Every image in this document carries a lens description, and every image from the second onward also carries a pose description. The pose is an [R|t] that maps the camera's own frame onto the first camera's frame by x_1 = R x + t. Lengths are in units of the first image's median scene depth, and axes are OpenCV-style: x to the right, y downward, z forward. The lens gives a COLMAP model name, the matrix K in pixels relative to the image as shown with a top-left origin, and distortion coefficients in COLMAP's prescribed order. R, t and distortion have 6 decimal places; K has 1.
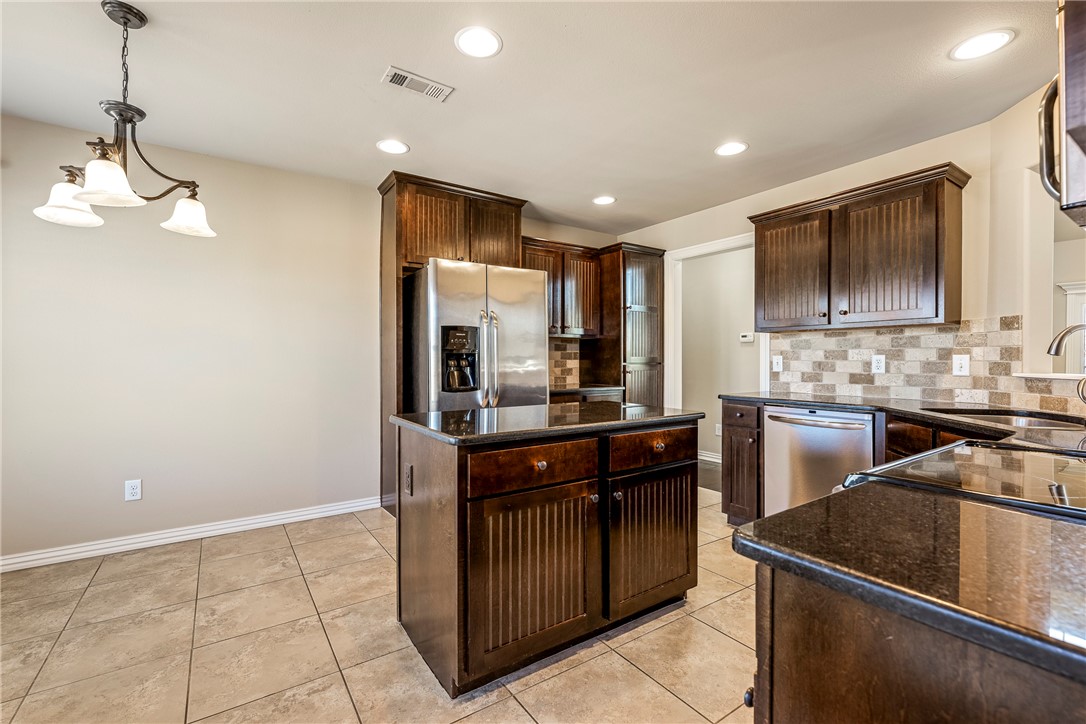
lens RADIAL K [[475.4, 0, 543.0], [0, 475.4, 362.0], [0, 0, 1]] dist [-0.000843, -0.000090]
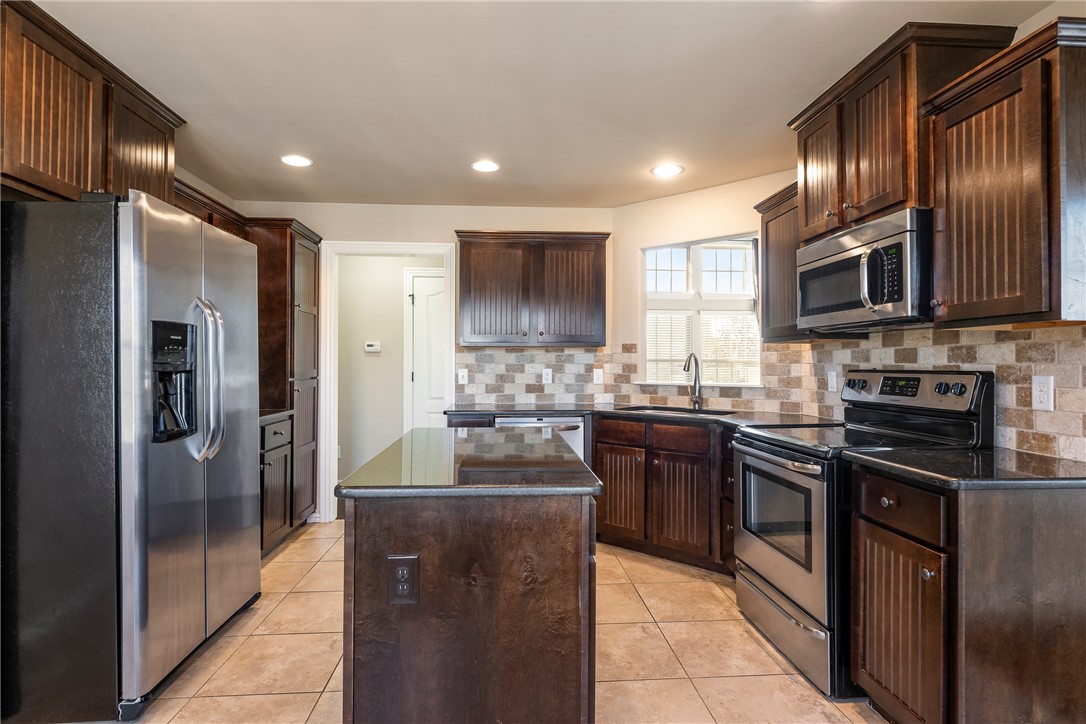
lens RADIAL K [[545.9, 0, 543.0], [0, 545.9, 362.0], [0, 0, 1]] dist [0.001601, 0.000406]
pose [[0.500398, 0.003788, 0.865787, -0.508138], [0.003890, 0.999970, -0.006623, -0.022300], [-0.865787, 0.006683, 0.500369, 0.293956]]
